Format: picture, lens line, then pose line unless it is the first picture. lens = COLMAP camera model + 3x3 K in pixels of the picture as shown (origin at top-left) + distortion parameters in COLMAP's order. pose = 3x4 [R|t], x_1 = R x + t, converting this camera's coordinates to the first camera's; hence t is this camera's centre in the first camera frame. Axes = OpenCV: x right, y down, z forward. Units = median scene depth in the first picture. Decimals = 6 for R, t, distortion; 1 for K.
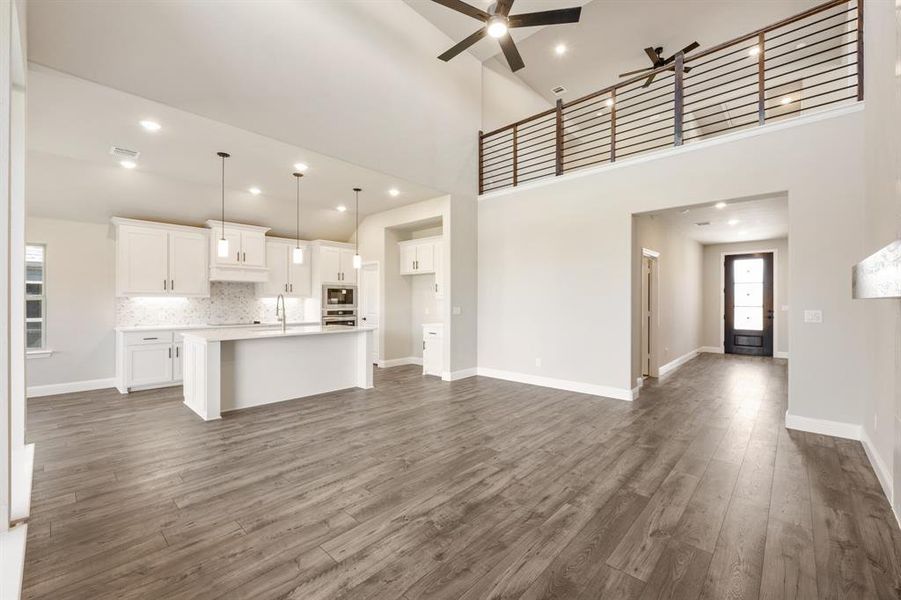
lens RADIAL K [[364.4, 0, 447.5], [0, 364.4, 300.8], [0, 0, 1]] dist [-0.003039, 0.000868]
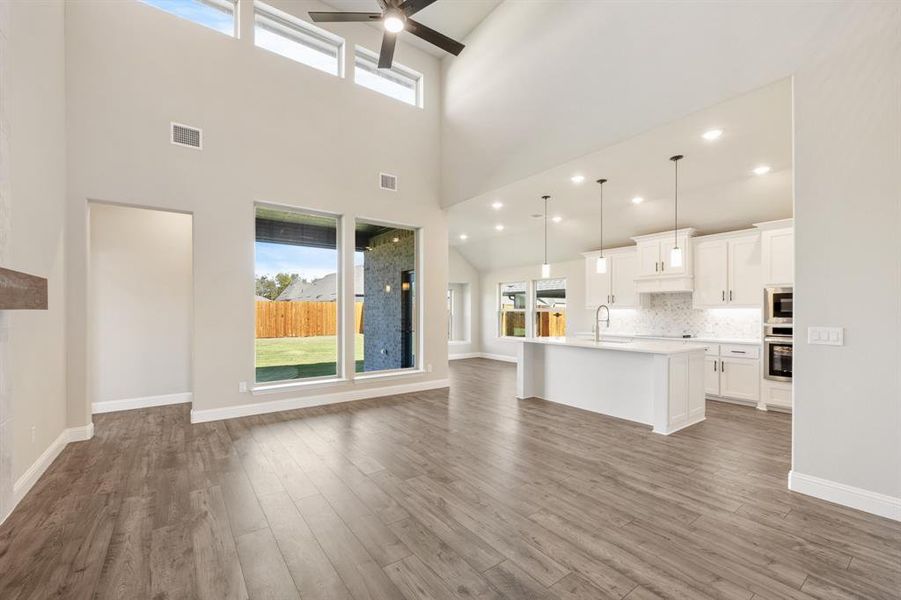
lens RADIAL K [[373.8, 0, 448.2], [0, 373.8, 309.4], [0, 0, 1]] dist [0.007859, -0.000097]
pose [[-0.179456, -0.007973, -0.983734, 0.779697], [0.003226, 0.999957, -0.008693, -0.000167], [0.983761, -0.004733, -0.179423, 0.956900]]
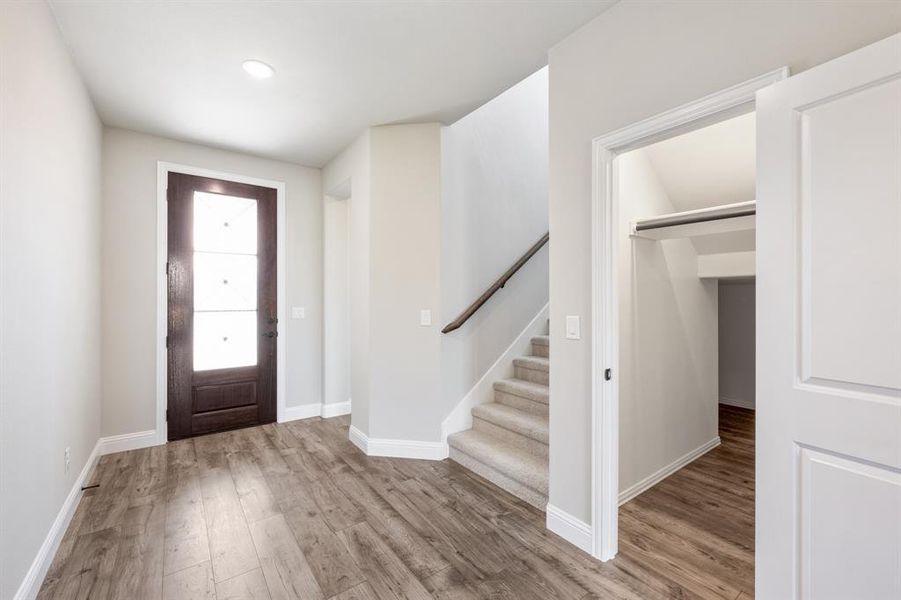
lens RADIAL K [[364.4, 0, 443.9], [0, 364.4, 300.5], [0, 0, 1]] dist [-0.003039, 0.000868]
pose [[0.186071, -0.001814, 0.982535, 0.526463], [-0.007150, 0.999969, 0.003200, 0.000894], [-0.982510, -0.007621, 0.186052, 0.763253]]
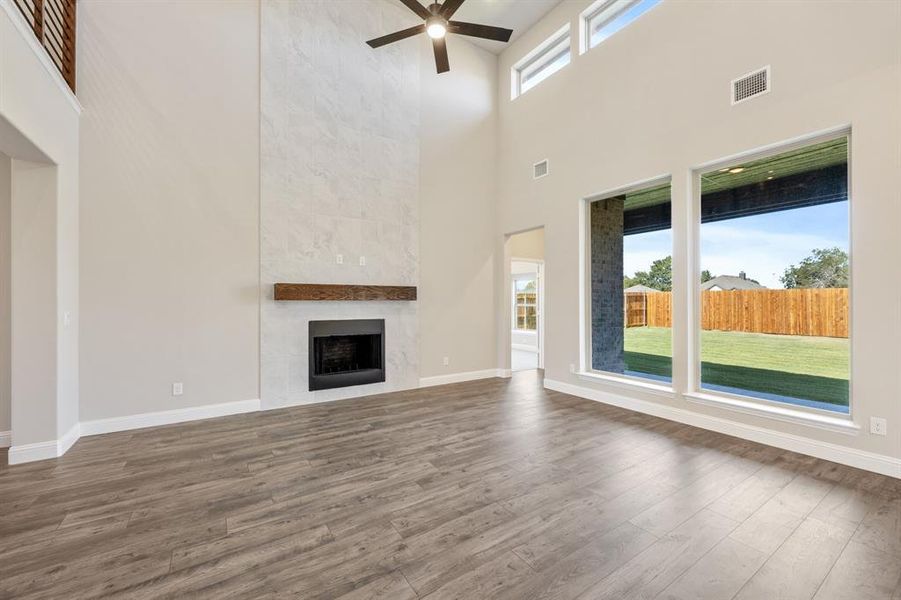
lens RADIAL K [[364.4, 0, 455.3], [0, 364.4, 301.1], [0, 0, 1]] dist [-0.003039, 0.000868]
pose [[-0.976260, -0.000190, 0.216601, -0.095425], [-0.002455, 0.999945, -0.010190, 0.007372], [-0.216588, -0.010480, -0.976207, 1.429933]]
